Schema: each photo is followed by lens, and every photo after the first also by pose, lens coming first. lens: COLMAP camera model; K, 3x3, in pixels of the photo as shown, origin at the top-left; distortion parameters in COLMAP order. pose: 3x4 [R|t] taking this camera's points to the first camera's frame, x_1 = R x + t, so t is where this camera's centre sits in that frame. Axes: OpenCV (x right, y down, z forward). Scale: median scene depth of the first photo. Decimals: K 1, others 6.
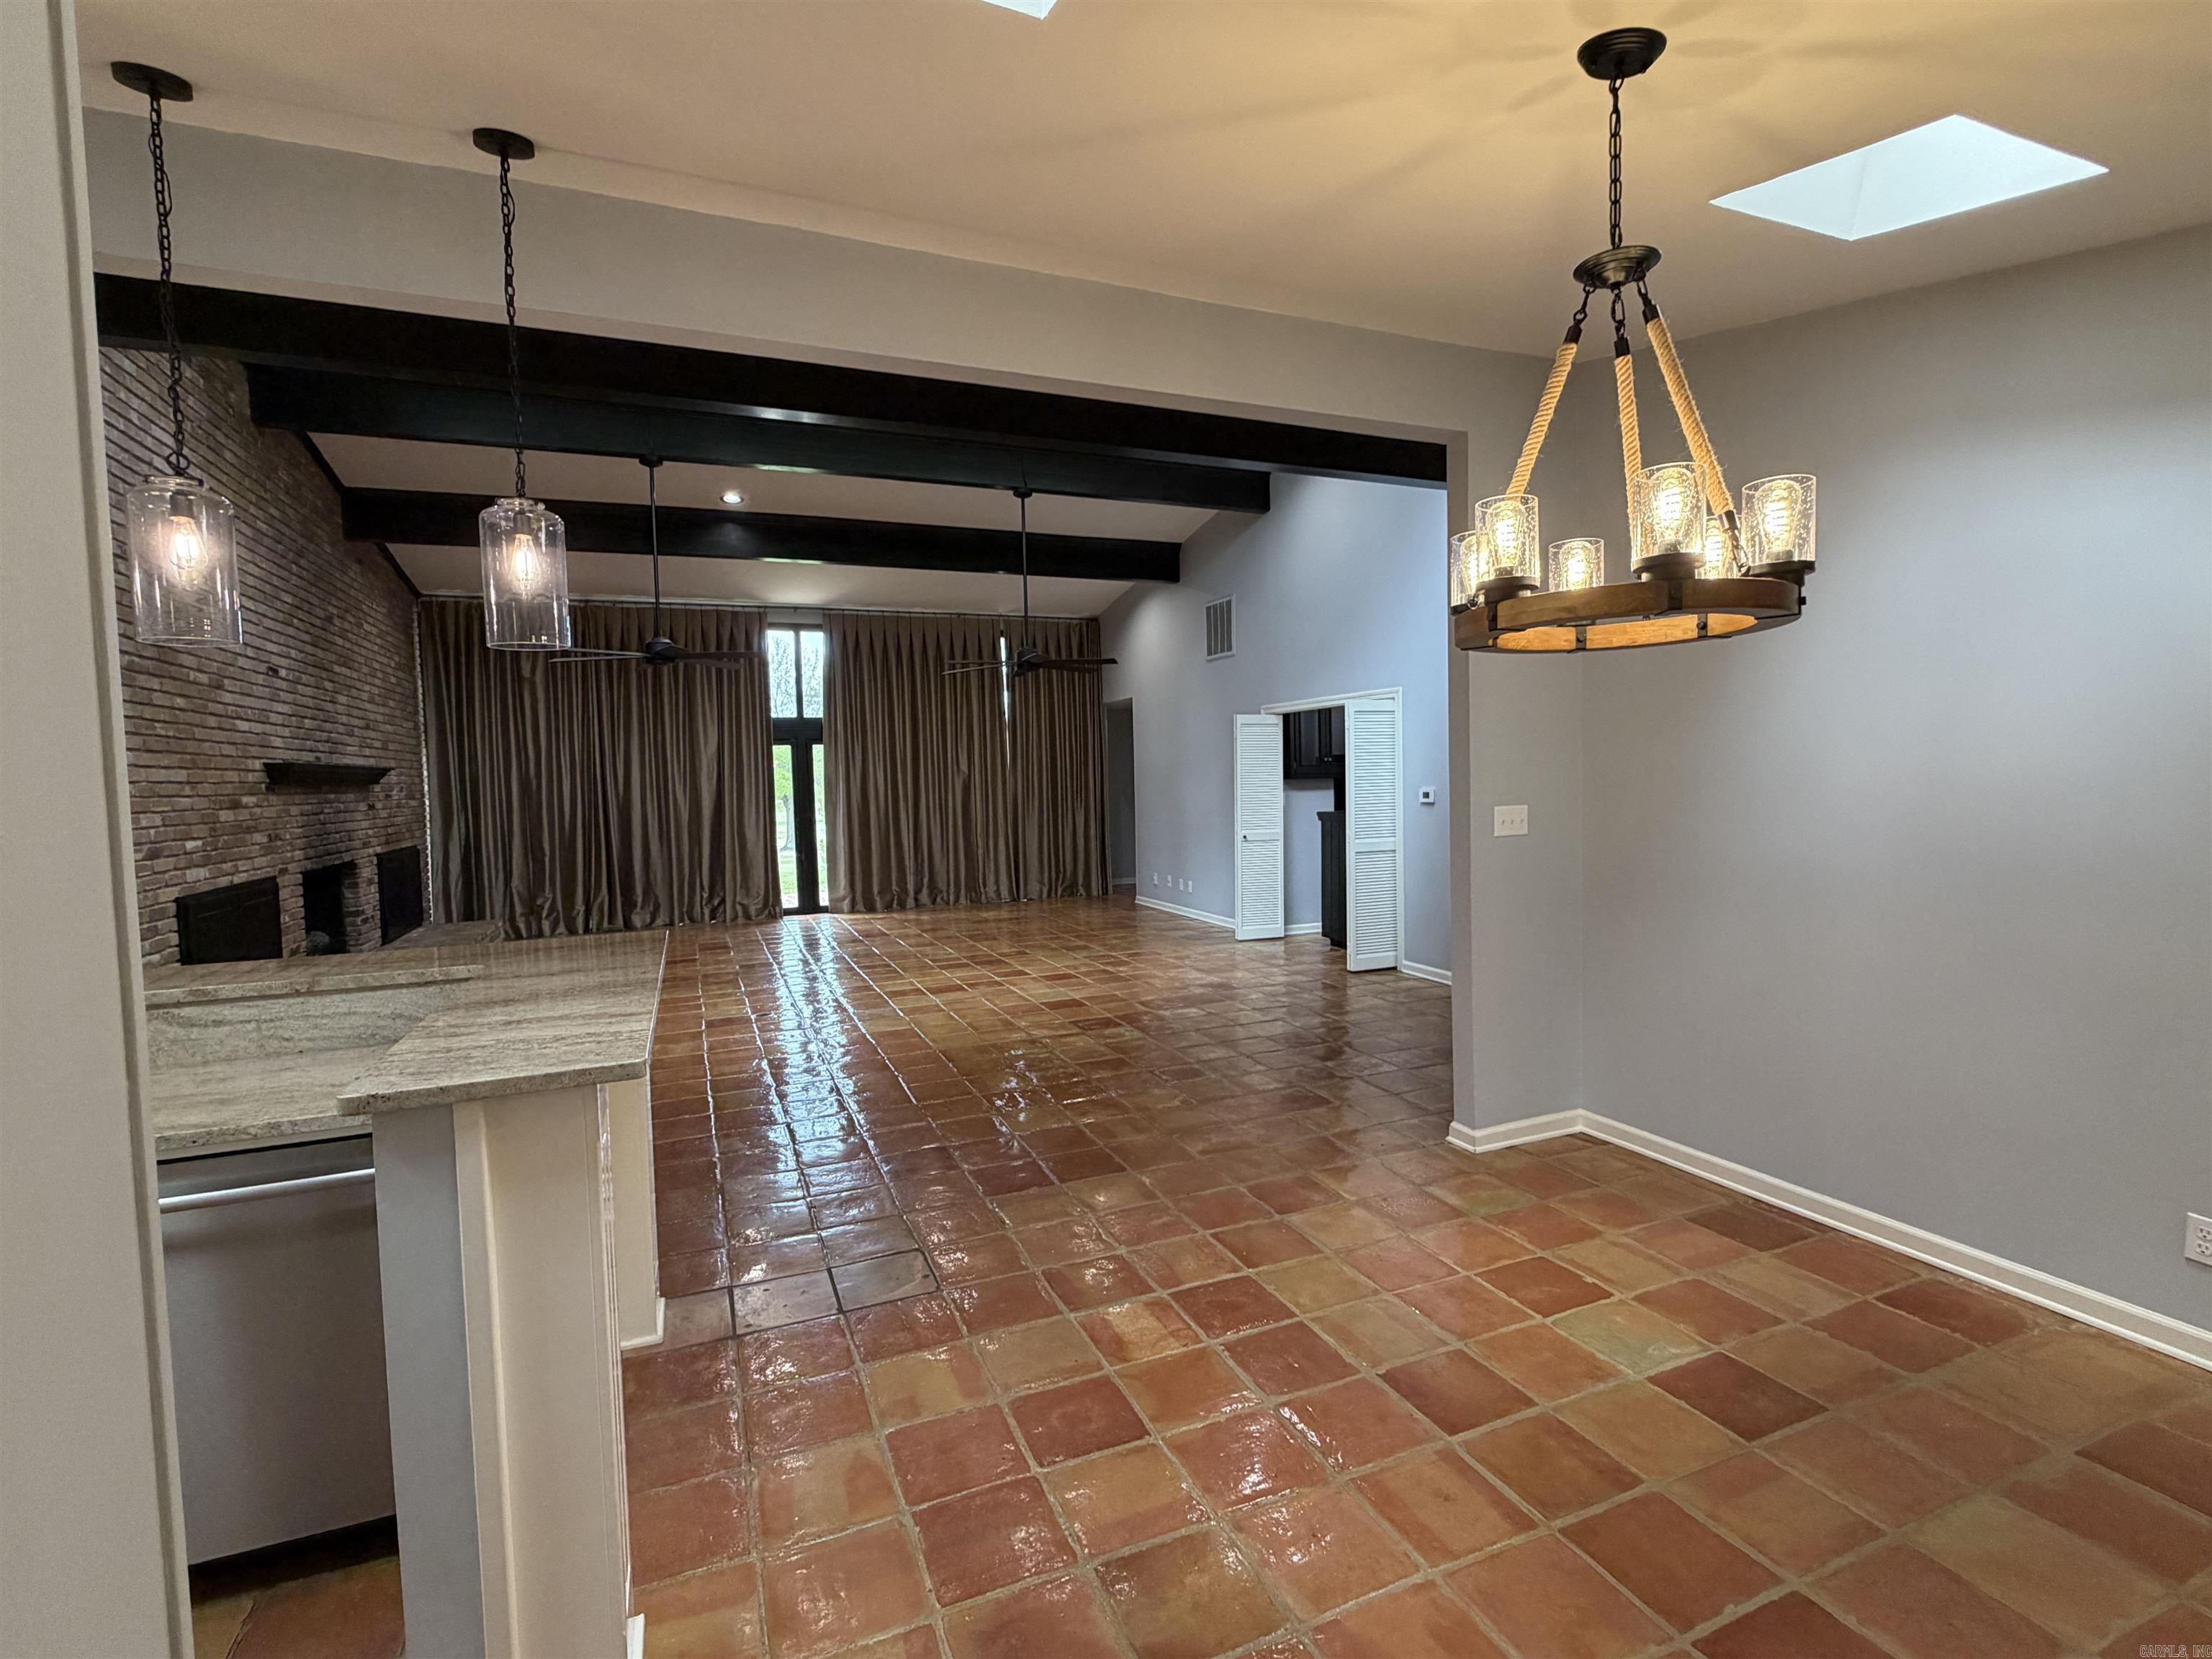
lens RADIAL K [[1028.5, 0, 1114.9], [0, 1028.5, 824.3], [0, 0, 1]] dist [0.001385, -0.001478]
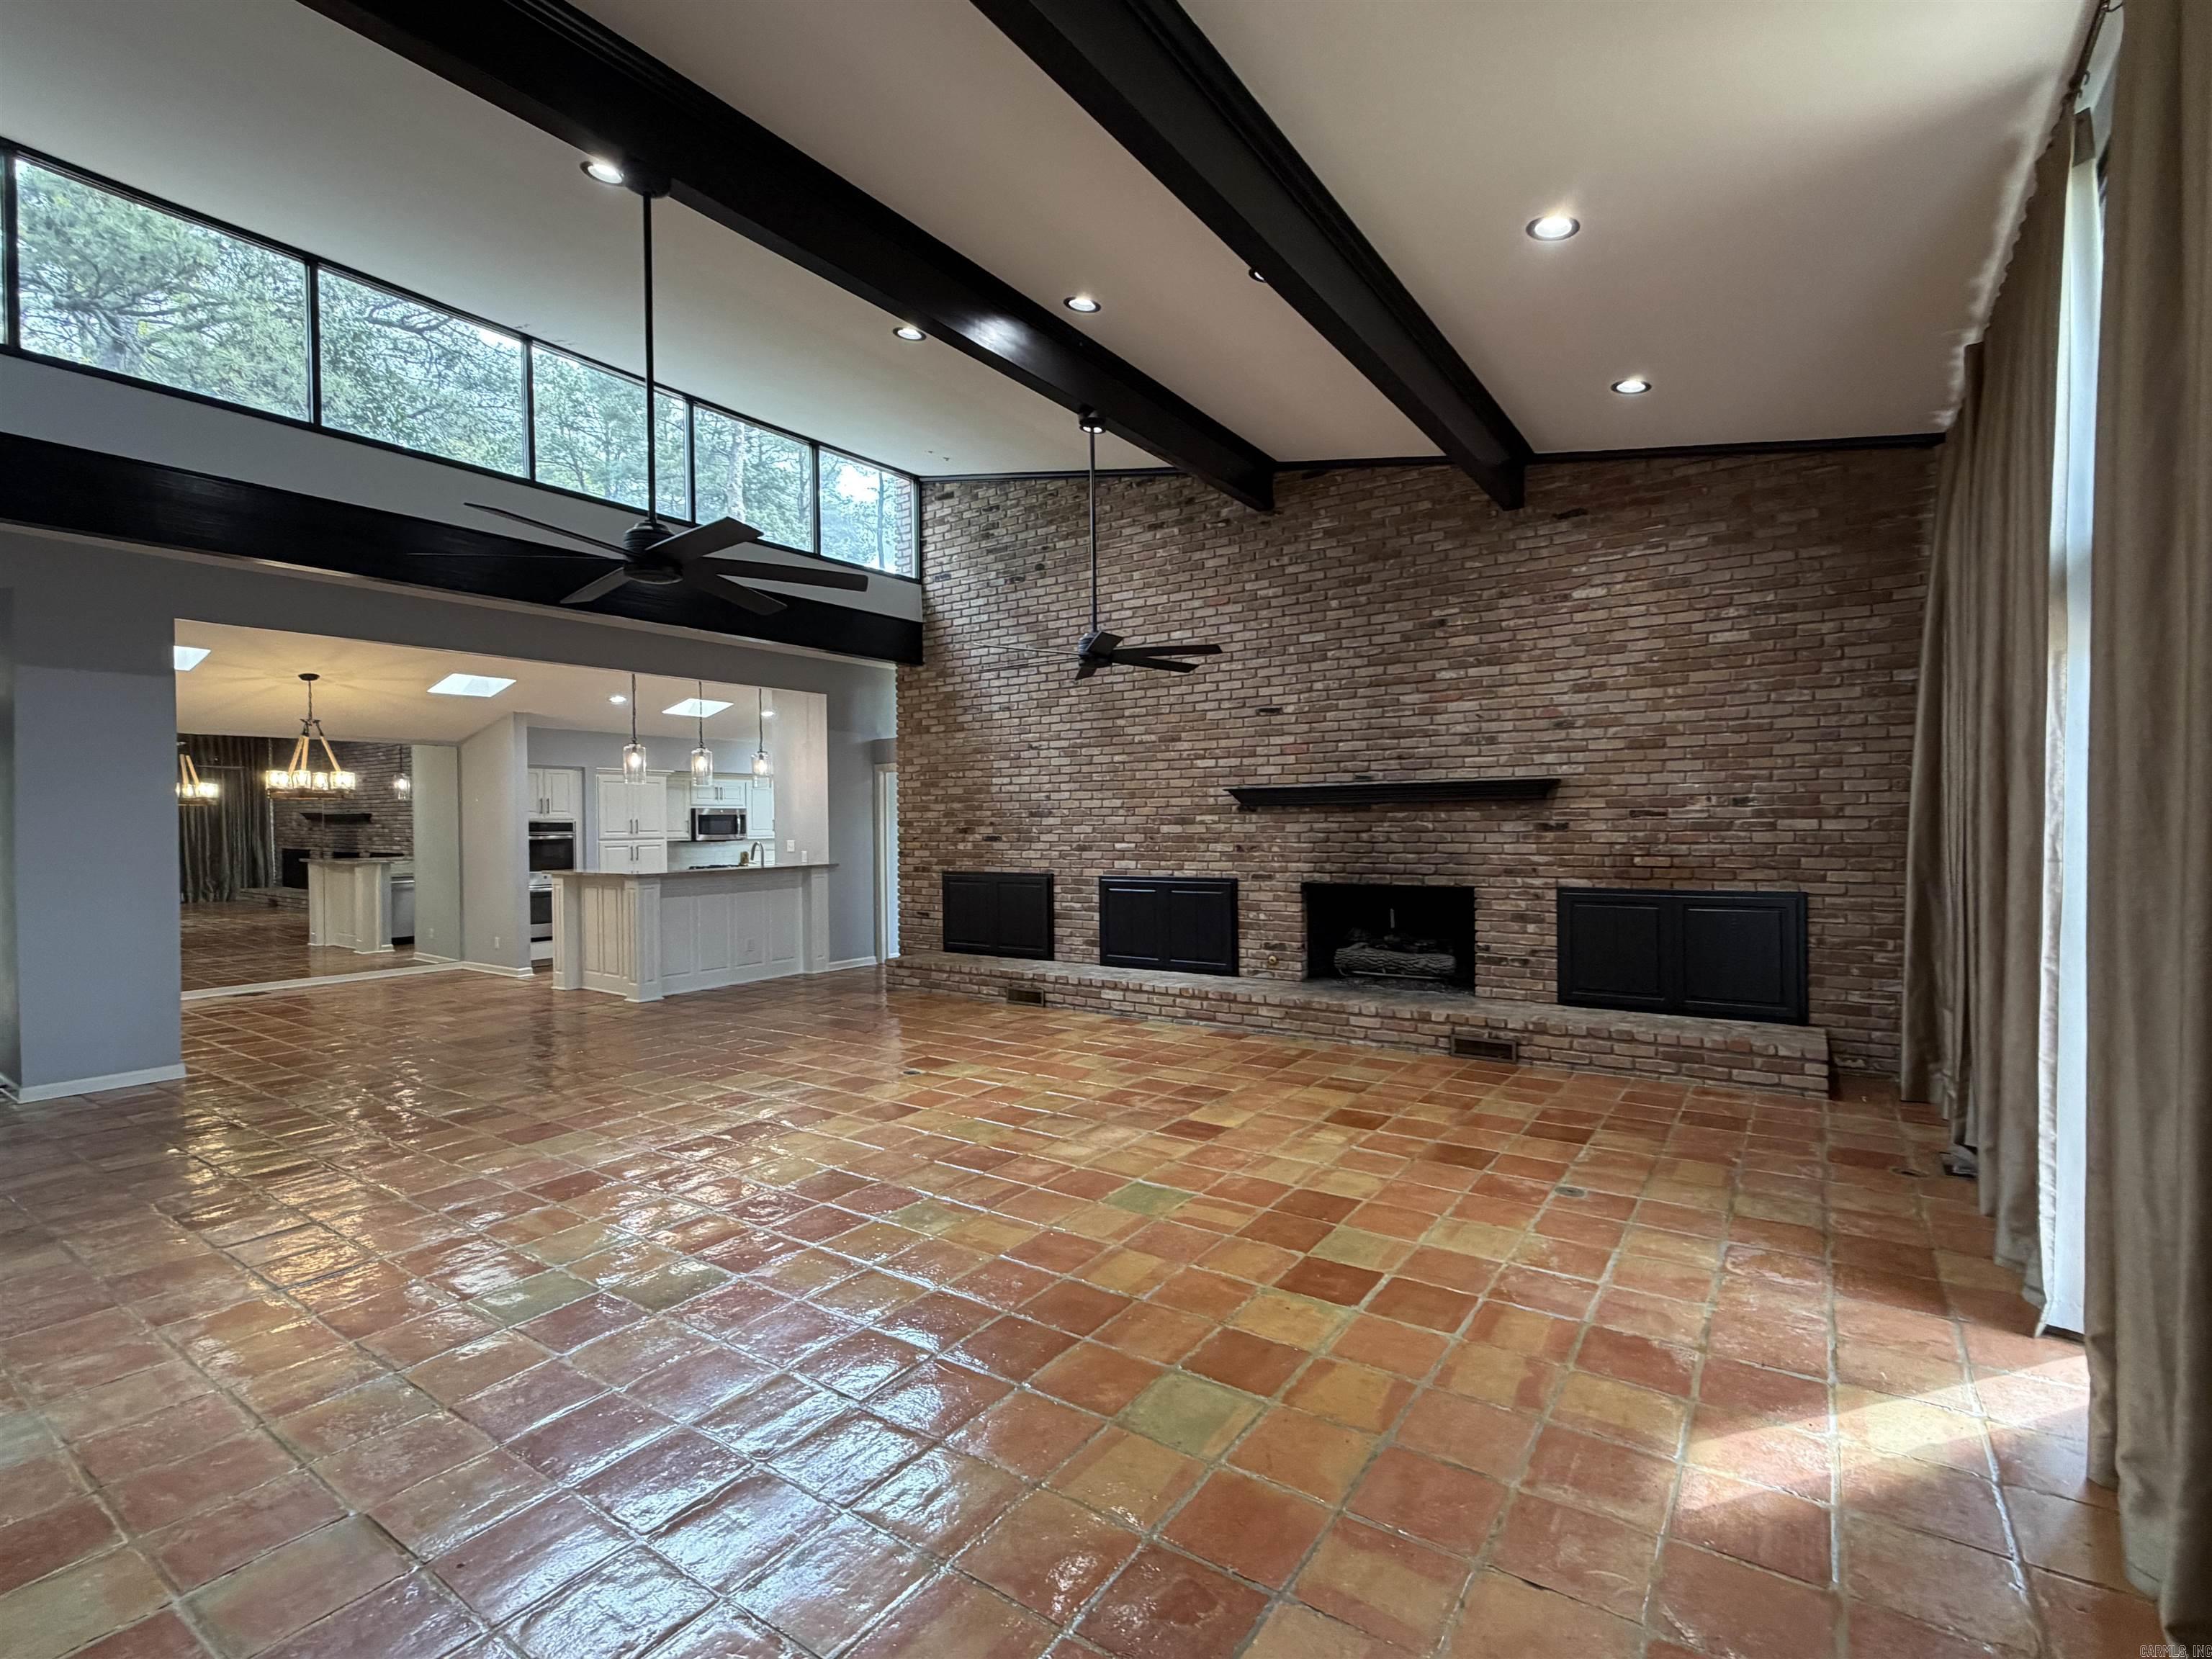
lens RADIAL K [[1028.5, 0, 1105.7], [0, 1028.5, 831.9], [0, 0, 1]] dist [0.001385, -0.001478]
pose [[-0.841970, 0.044084, -0.537721, -0.003727], [0.009708, 0.997733, 0.066597, -0.078073], [0.539437, 0.050852, -0.840489, 1.665507]]
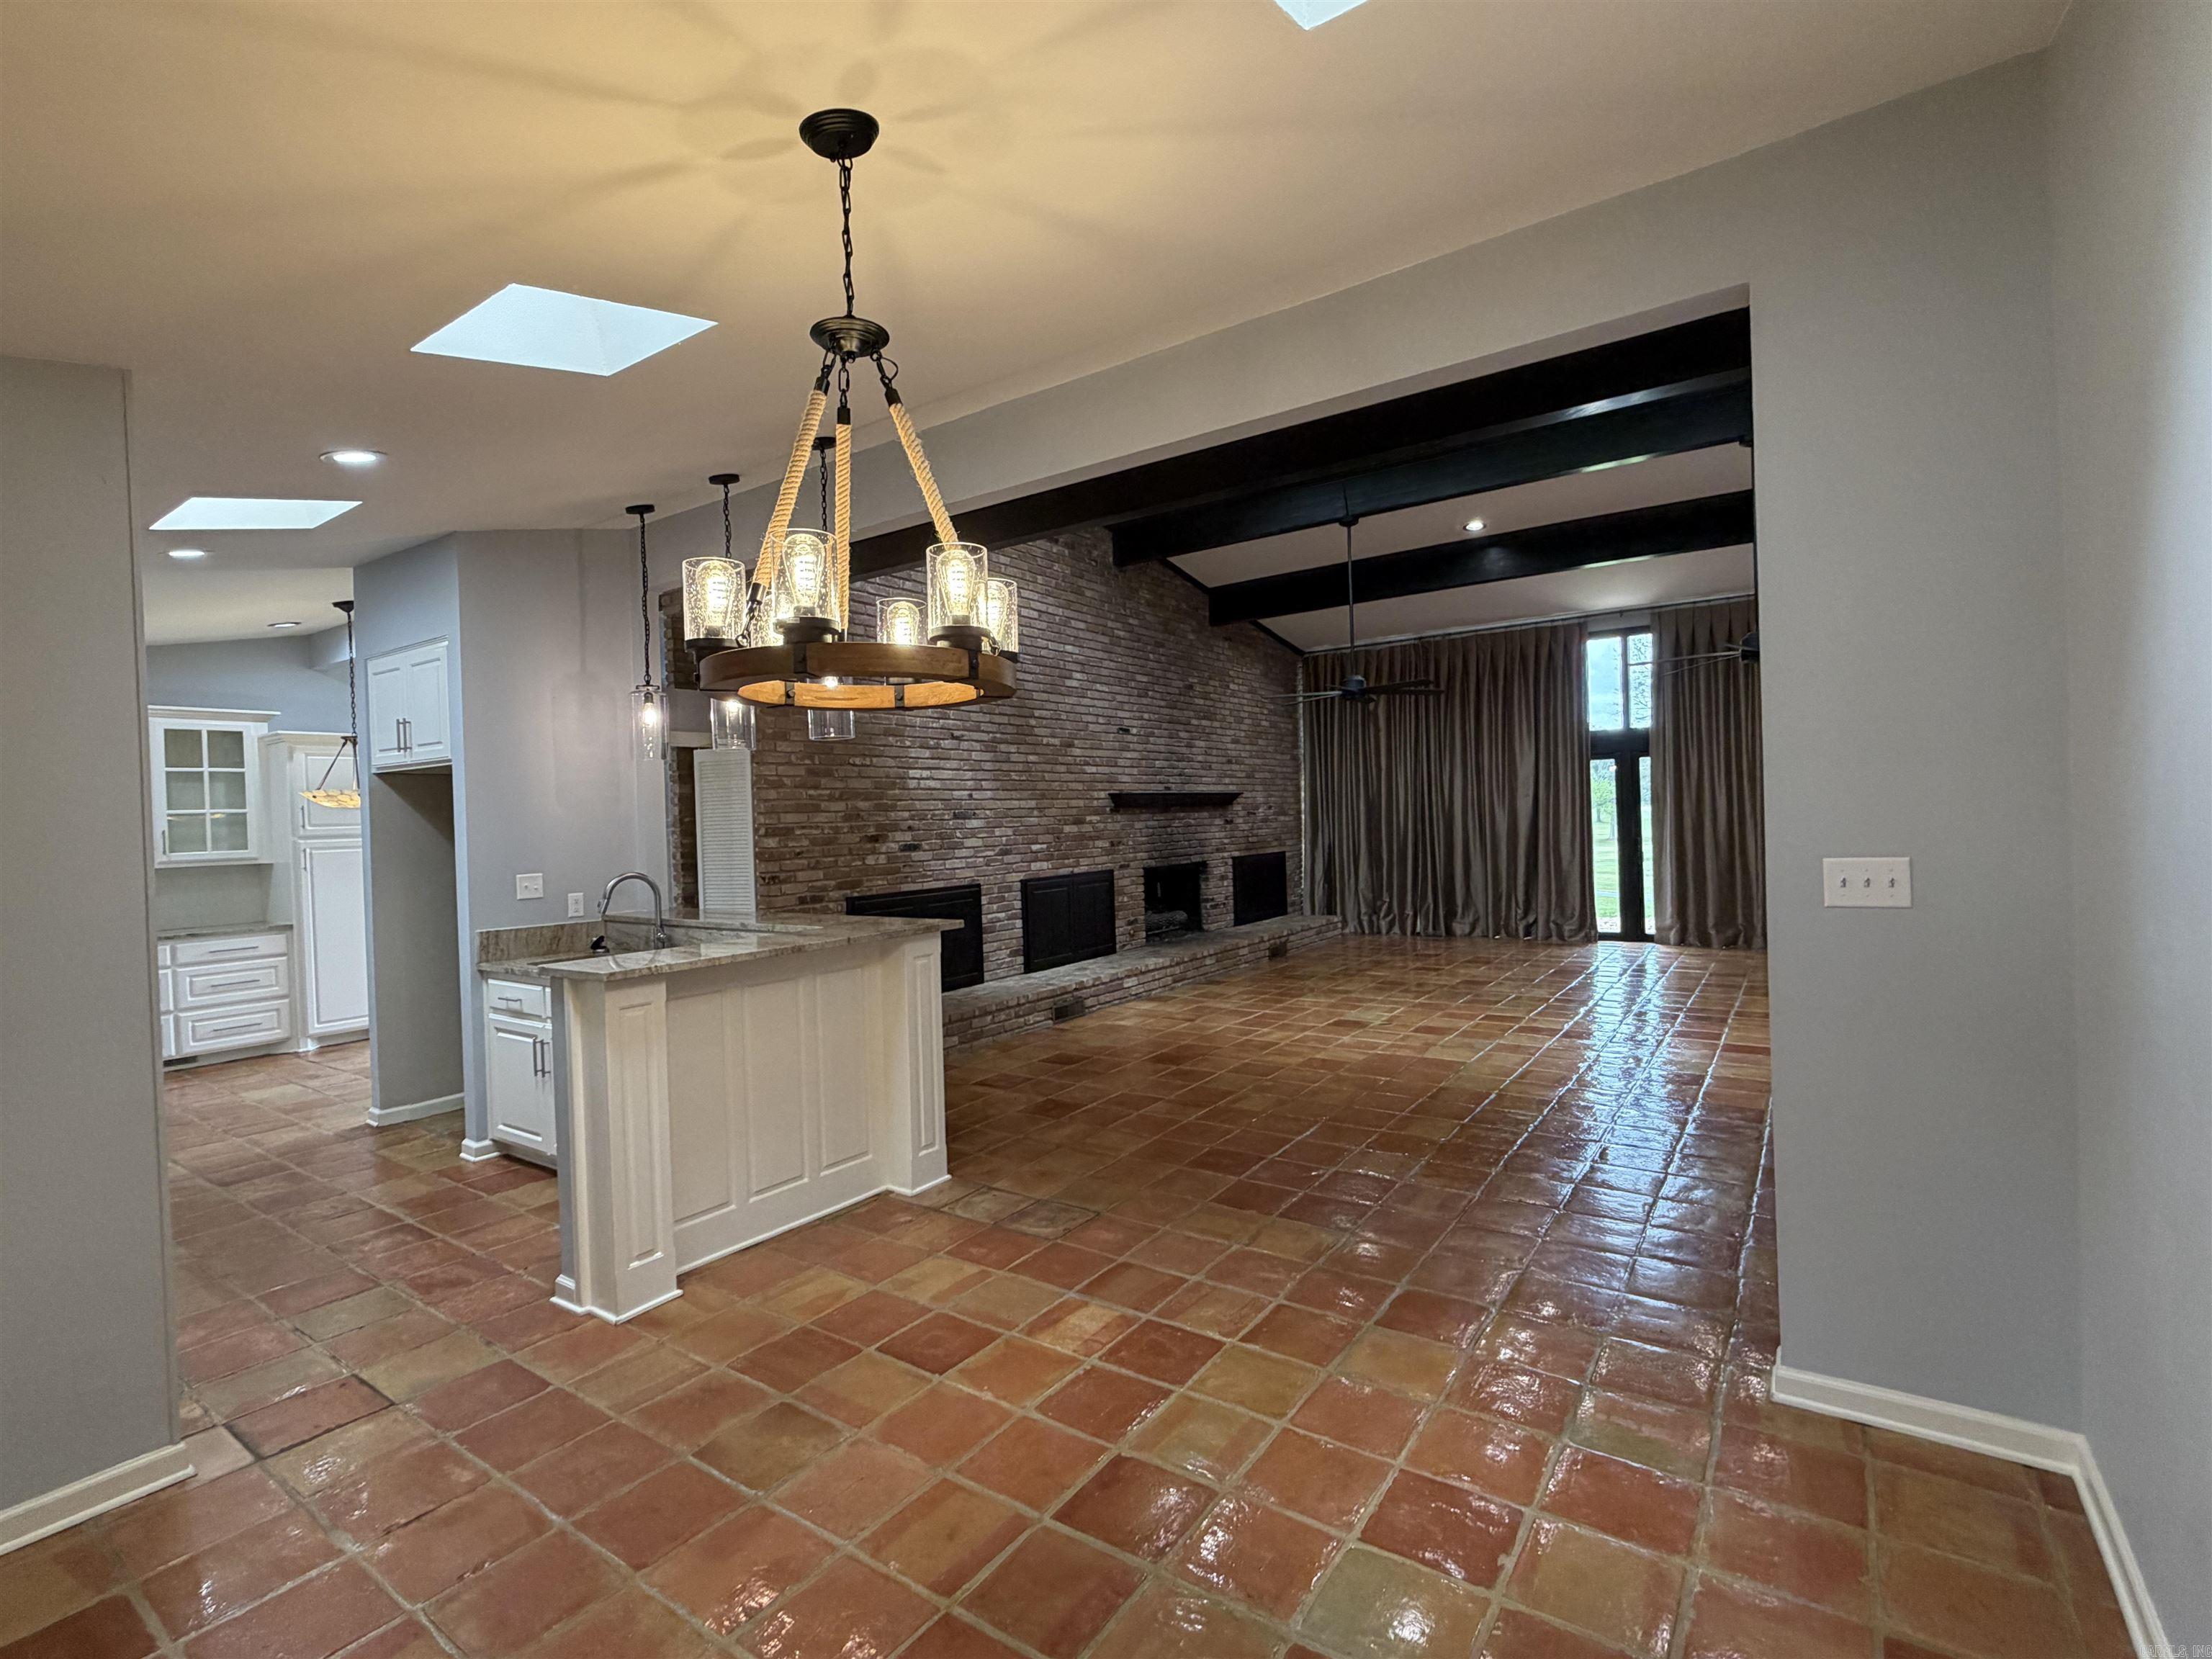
lens RADIAL K [[1028.5, 0, 1102.7], [0, 1028.5, 836.4], [0, 0, 1]] dist [0.001385, -0.001478]
pose [[0.533472, 0.025881, -0.845422, 0.361362], [-0.022549, 0.999612, 0.016373, -0.017938], [0.845517, 0.010328, 0.533848, 0.164428]]
